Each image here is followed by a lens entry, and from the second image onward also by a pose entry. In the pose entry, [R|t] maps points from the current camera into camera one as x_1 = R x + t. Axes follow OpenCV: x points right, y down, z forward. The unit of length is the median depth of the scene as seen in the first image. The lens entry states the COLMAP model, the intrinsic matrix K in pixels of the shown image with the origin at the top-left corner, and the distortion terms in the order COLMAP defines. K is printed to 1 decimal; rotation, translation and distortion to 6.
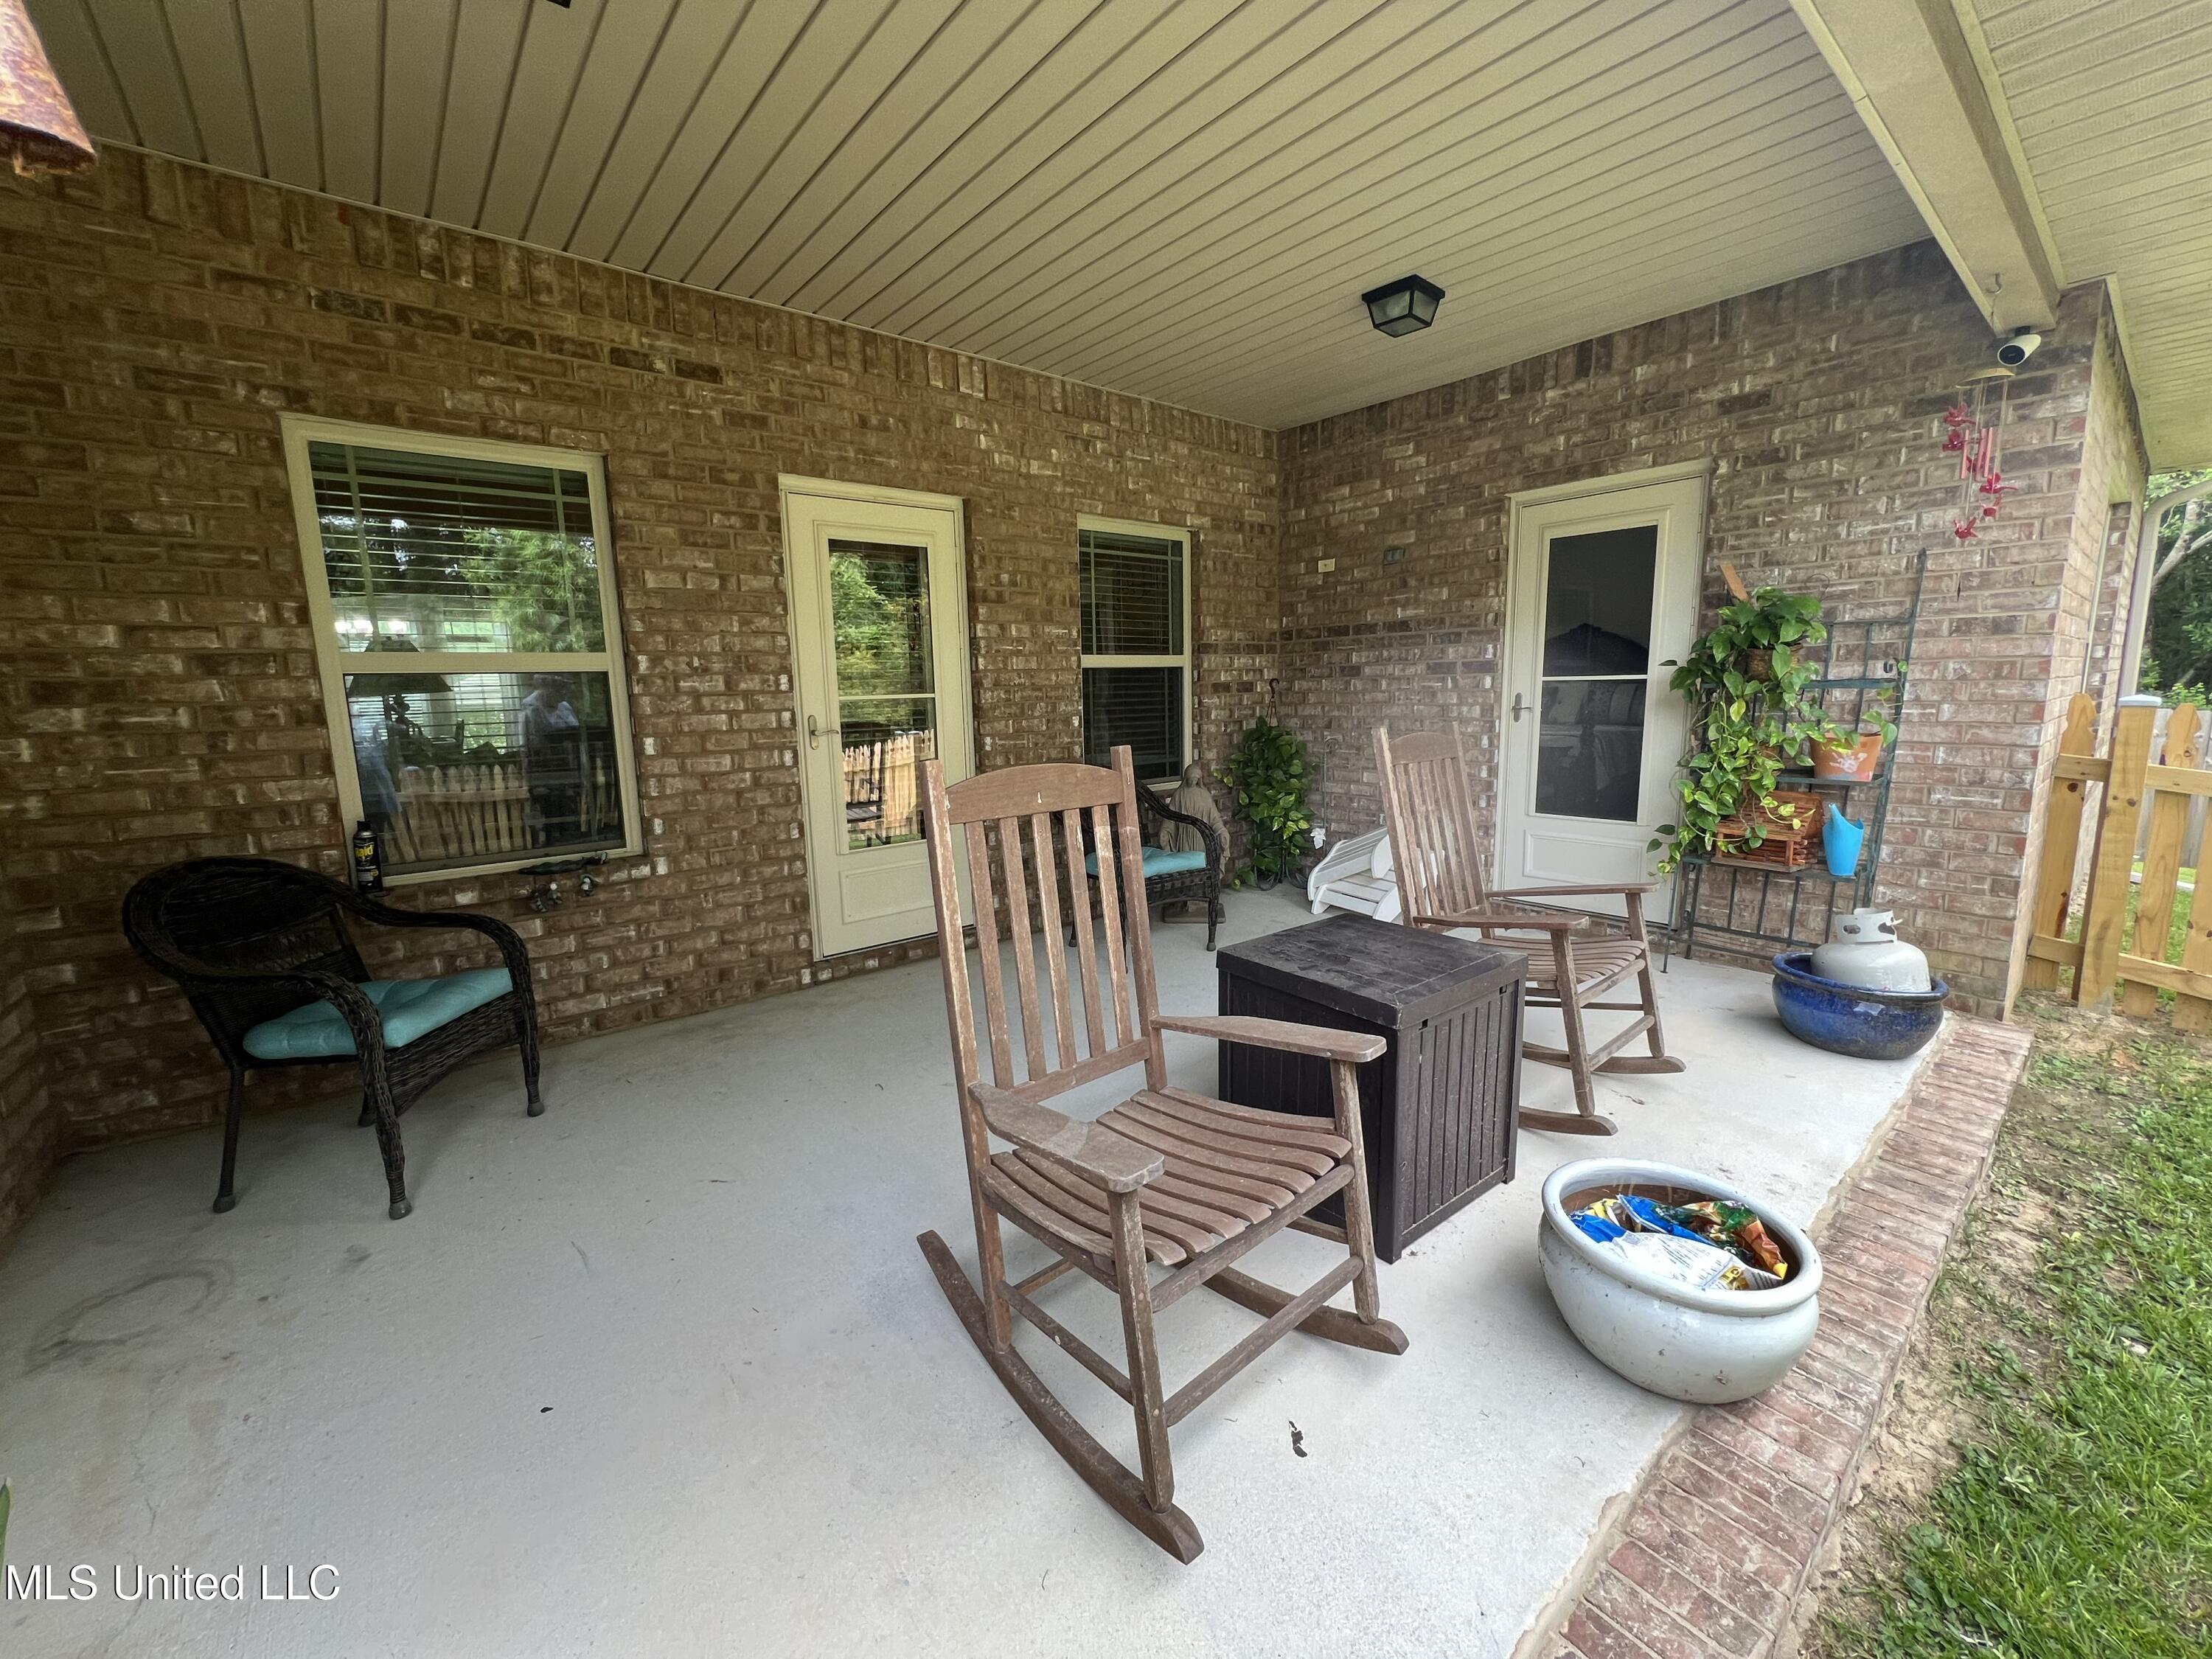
lens RADIAL K [[895.5, 0, 1106.4], [0, 895.5, 825.6], [0, 0, 1]] dist [0.000929, 0.000296]
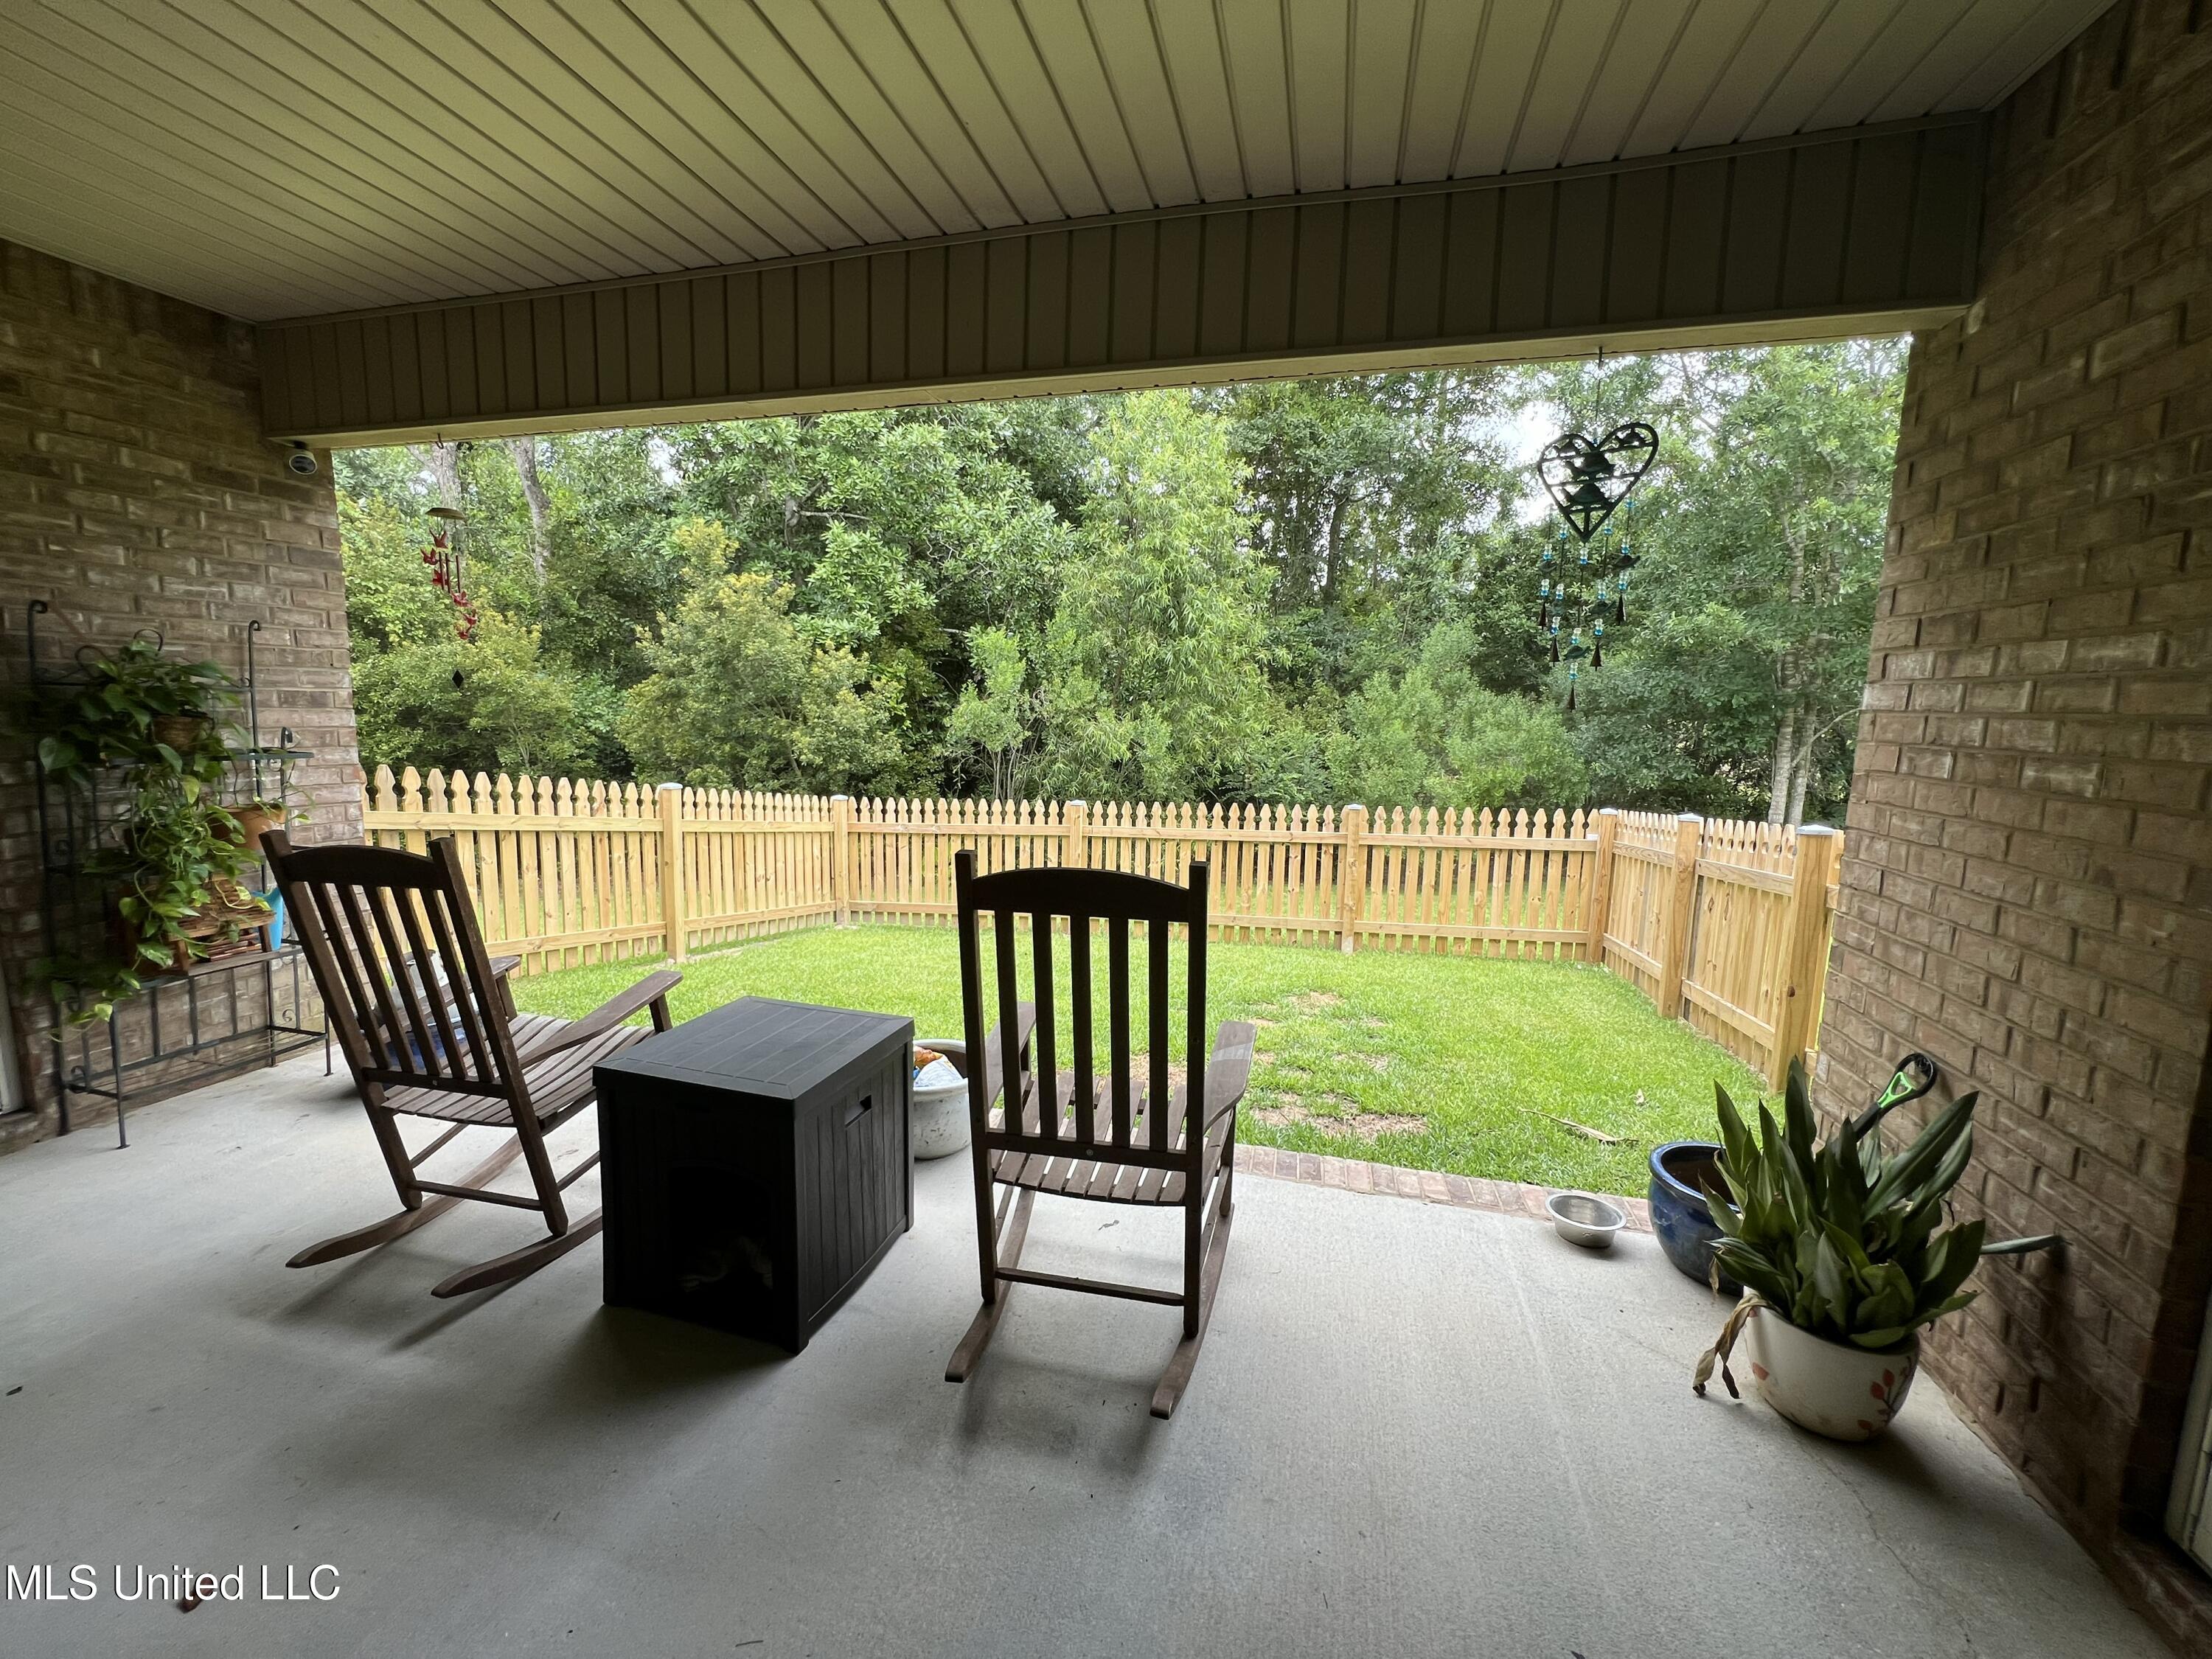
lens RADIAL K [[895.5, 0, 1107.9], [0, 895.5, 827.8], [0, 0, 1]] dist [0.000929, 0.000296]
pose [[-0.591147, -0.100419, 0.800288, -0.478859], [0.117270, 0.970975, 0.208459, -0.171463], [-0.797993, 0.217080, -0.562213, 0.810472]]
